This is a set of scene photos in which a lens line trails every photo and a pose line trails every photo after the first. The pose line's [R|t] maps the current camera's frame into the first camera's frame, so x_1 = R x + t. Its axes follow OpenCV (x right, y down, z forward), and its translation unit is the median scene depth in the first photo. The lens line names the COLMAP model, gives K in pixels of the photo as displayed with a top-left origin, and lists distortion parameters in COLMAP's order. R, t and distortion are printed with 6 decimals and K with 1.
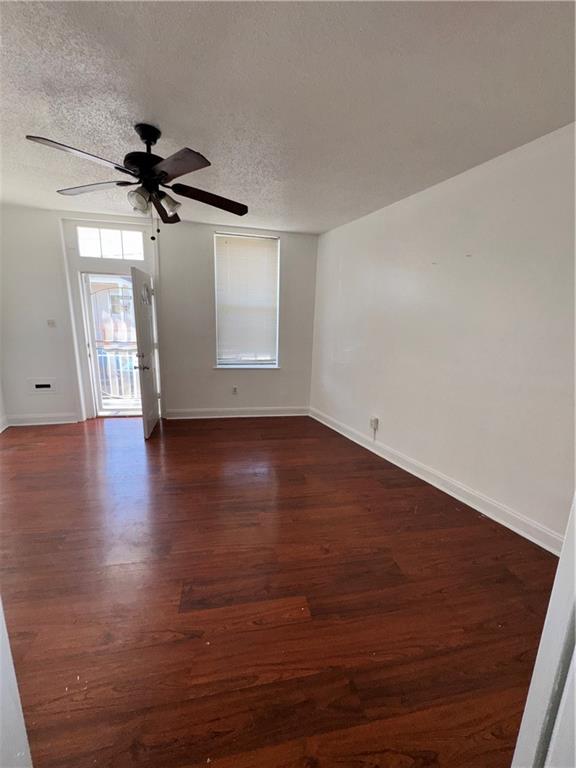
lens RADIAL K [[307.1, 0, 288.0], [0, 307.1, 384.0], [0, 0, 1]] dist [-0.001802, 0.000335]
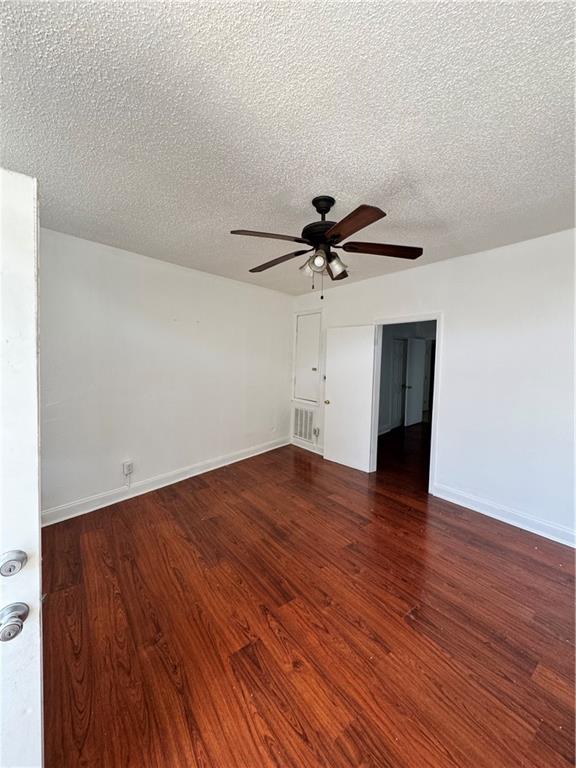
lens RADIAL K [[307.1, 0, 288.0], [0, 307.1, 384.0], [0, 0, 1]] dist [-0.001802, 0.000335]
pose [[-0.445795, -0.089369, 0.890663, -1.056028], [0.148697, 0.973786, 0.172136, -0.295793], [-0.882698, 0.209176, -0.420820, 1.267882]]
